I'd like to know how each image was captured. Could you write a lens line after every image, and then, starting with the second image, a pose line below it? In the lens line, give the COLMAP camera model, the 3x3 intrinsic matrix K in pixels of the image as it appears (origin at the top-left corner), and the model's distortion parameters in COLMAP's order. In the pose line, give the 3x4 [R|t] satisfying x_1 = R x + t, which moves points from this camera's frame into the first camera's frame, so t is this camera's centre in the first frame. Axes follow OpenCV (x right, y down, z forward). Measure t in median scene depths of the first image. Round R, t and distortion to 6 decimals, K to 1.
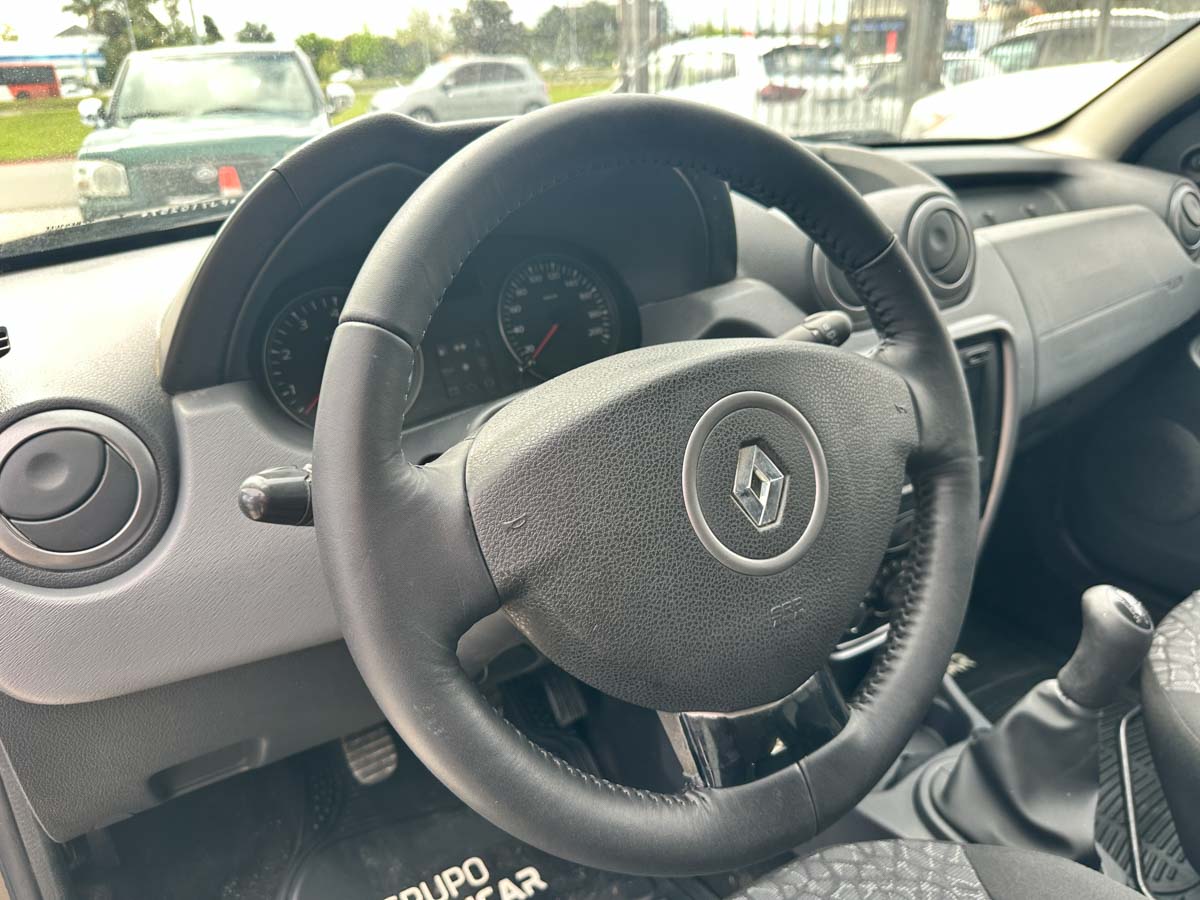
lens RADIAL K [[849.2, 0, 595.4], [0, 849.2, 451.3], [0, 0, 1]] dist [0.051374, -0.064103]
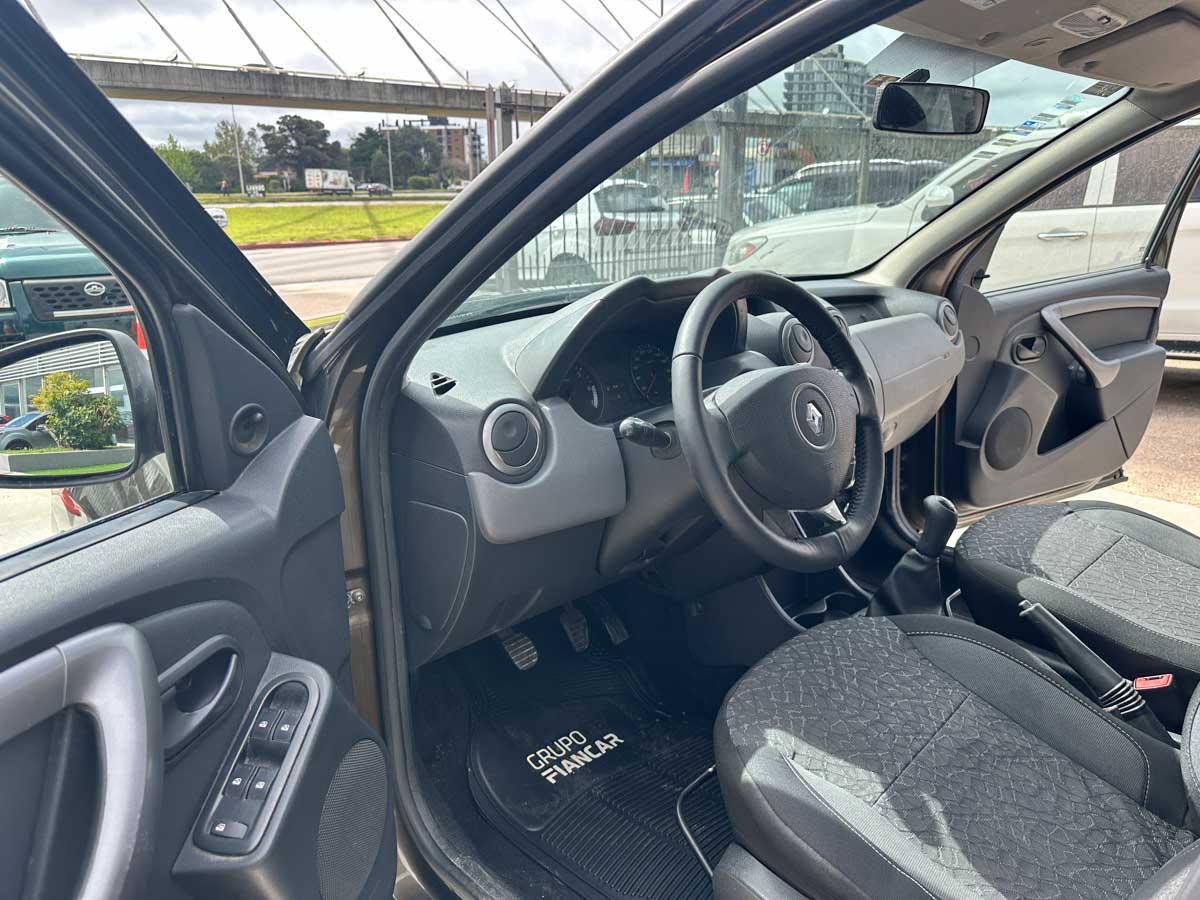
lens RADIAL K [[849.2, 0, 594.8], [0, 849.2, 453.5], [0, 0, 1]] dist [0.051374, -0.064103]
pose [[0.978489, -0.035404, 0.203237, -0.443953], [0.059750, 0.991574, -0.114936, 0.180859], [-0.197456, 0.124607, 0.972360, -0.612794]]
